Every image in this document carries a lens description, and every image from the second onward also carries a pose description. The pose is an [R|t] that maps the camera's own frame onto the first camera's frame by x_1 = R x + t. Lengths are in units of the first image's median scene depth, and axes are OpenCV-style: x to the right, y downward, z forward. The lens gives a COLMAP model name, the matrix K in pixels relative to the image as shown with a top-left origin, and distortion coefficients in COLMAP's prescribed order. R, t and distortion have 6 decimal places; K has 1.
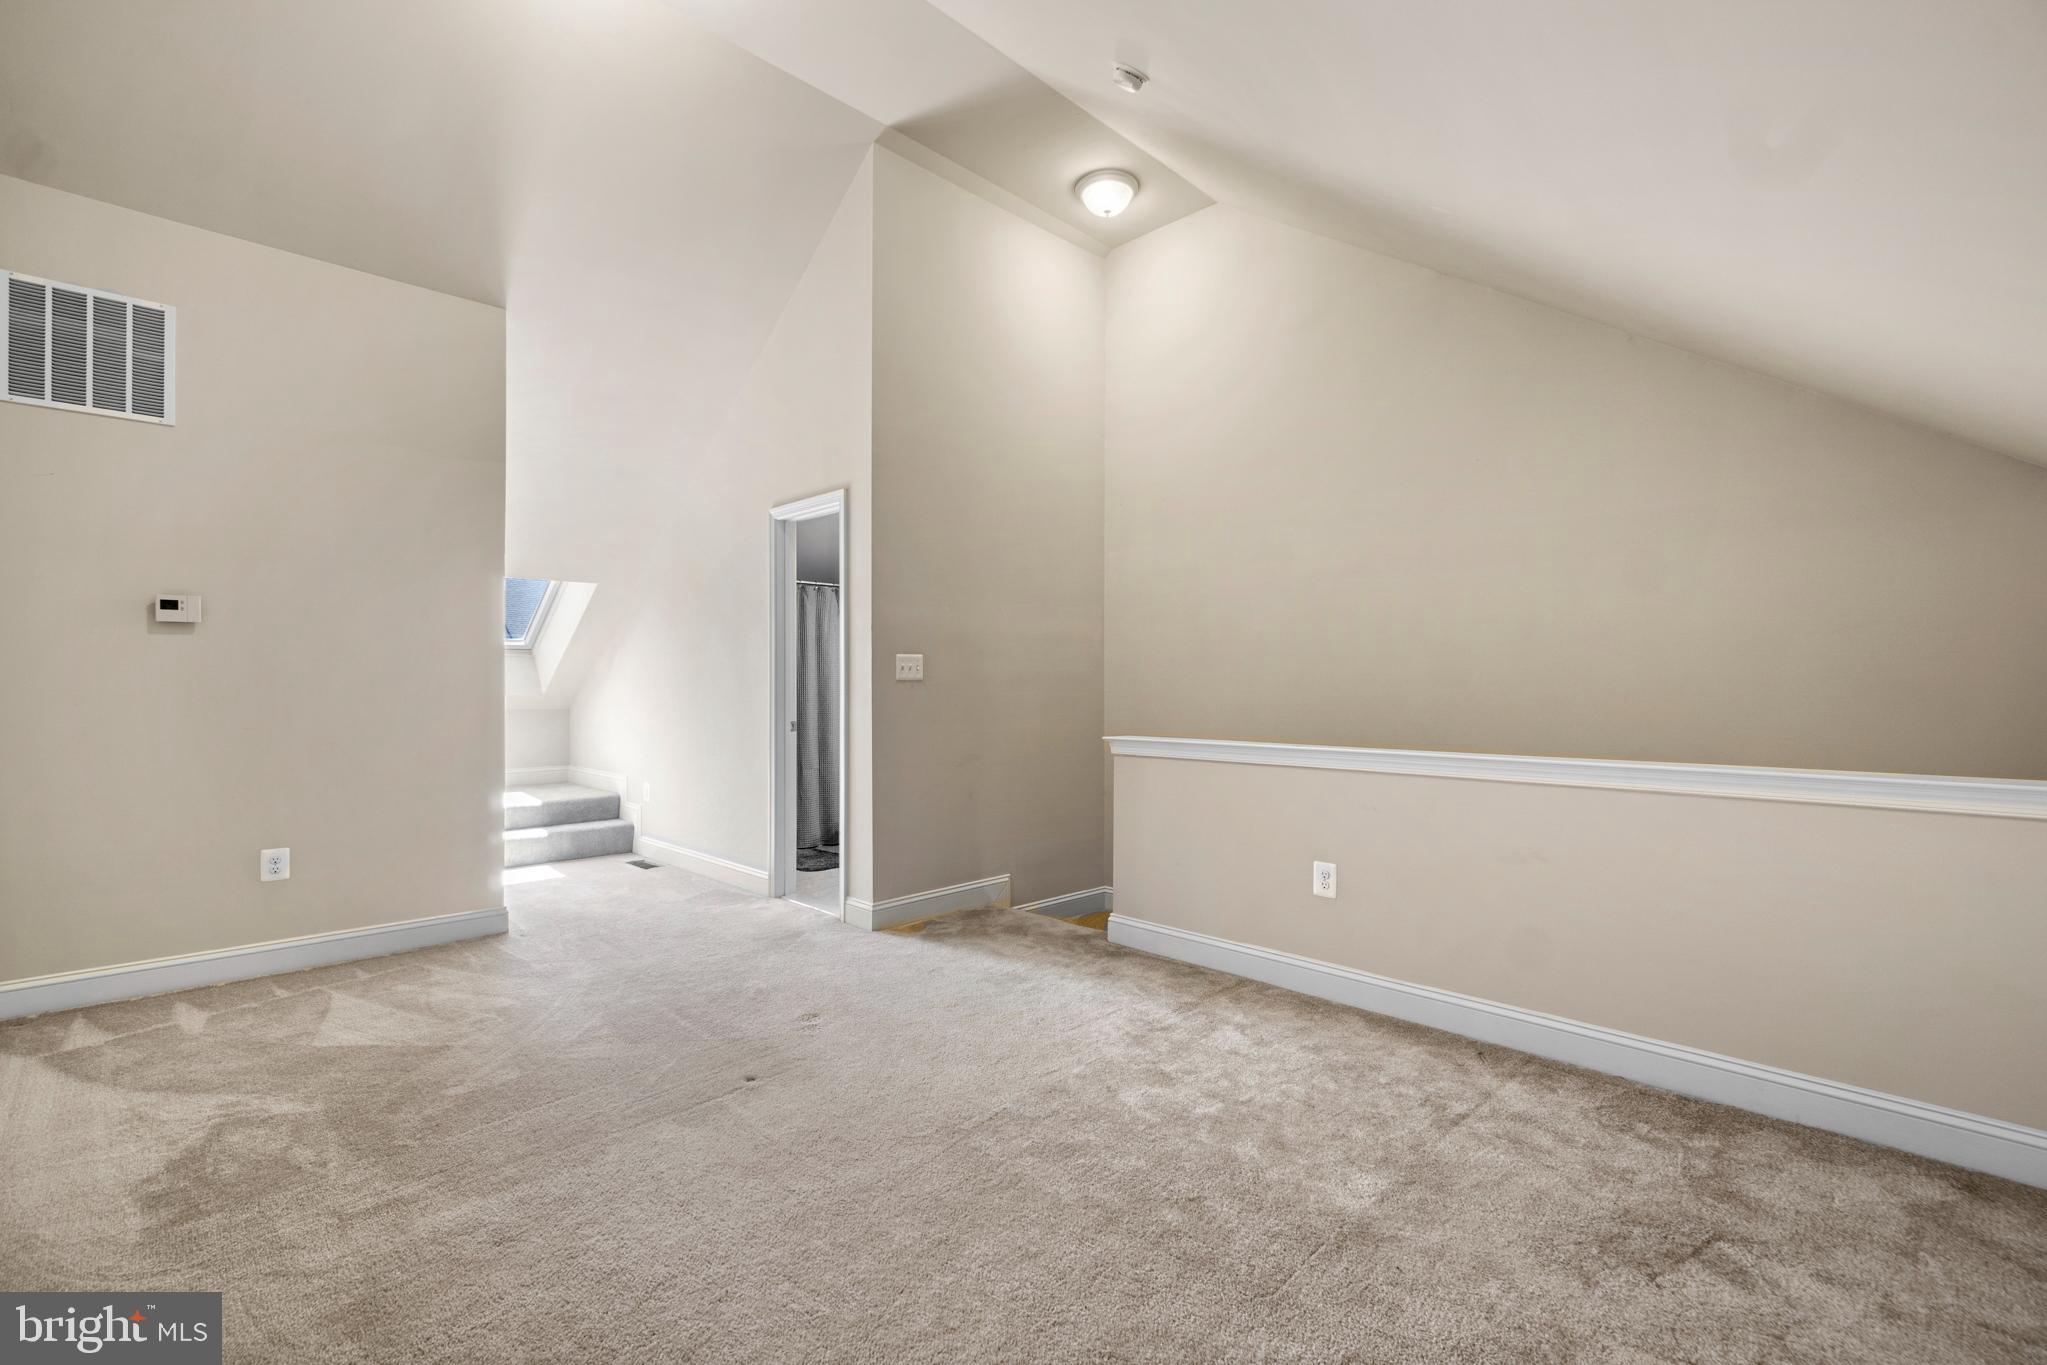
lens RADIAL K [[880.3, 0, 1017.3], [0, 880.3, 685.8], [0, 0, 1]] dist [-0.010074, 0.001163]
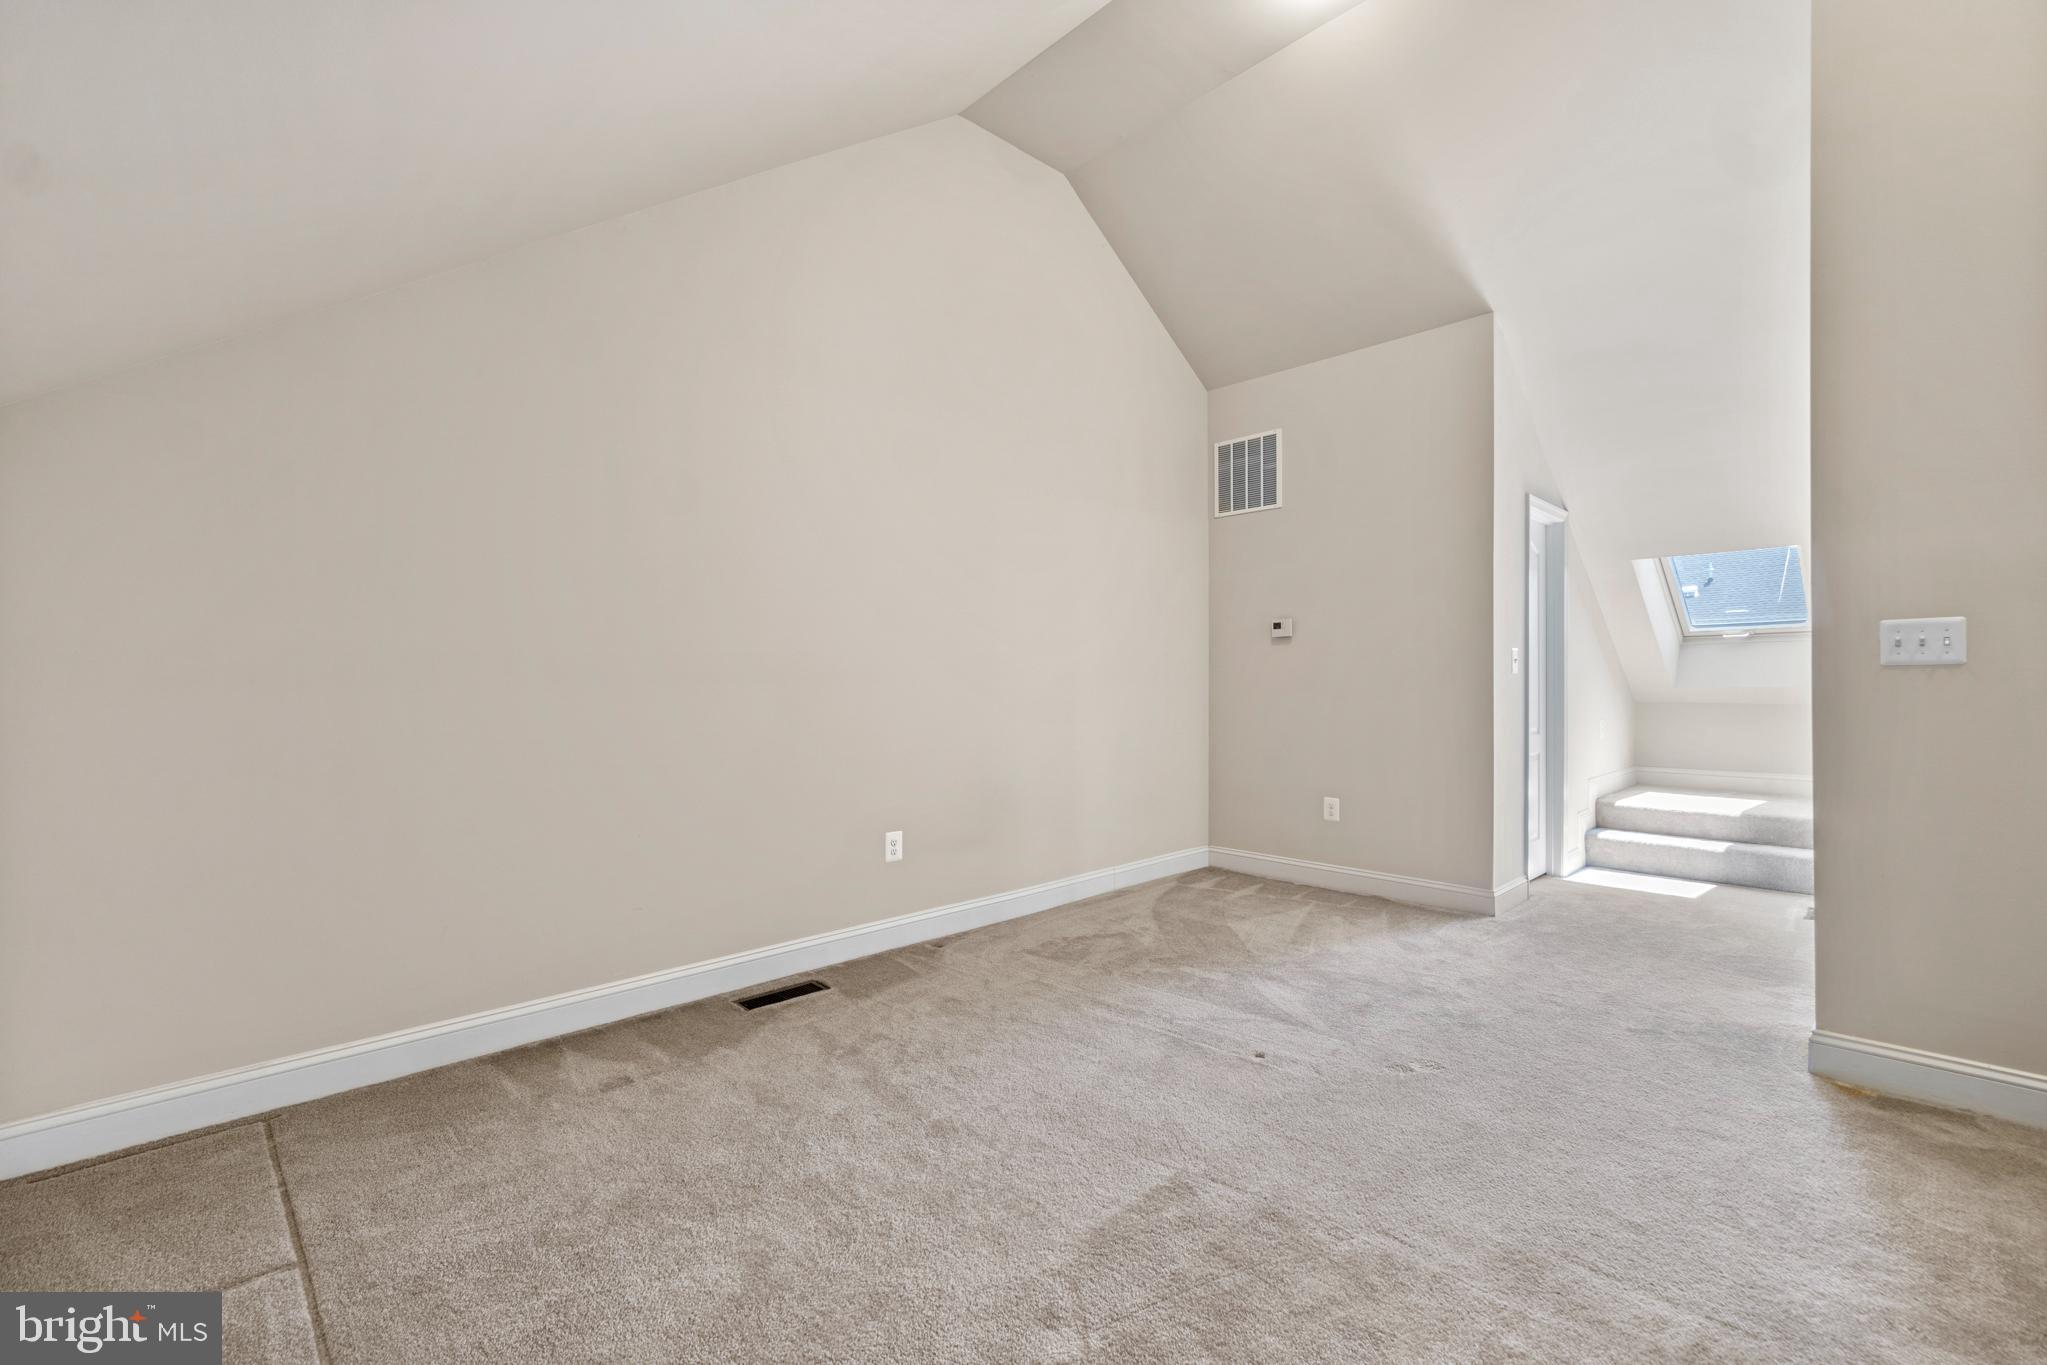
lens RADIAL K [[880.3, 0, 1013.1], [0, 880.3, 683.9], [0, 0, 1]] dist [-0.010074, 0.001163]
pose [[-0.023258, 0.003413, -0.999724, 0.570208], [0.006009, 0.999977, 0.003275, 0.000839], [0.999711, -0.005931, -0.023278, 0.564400]]
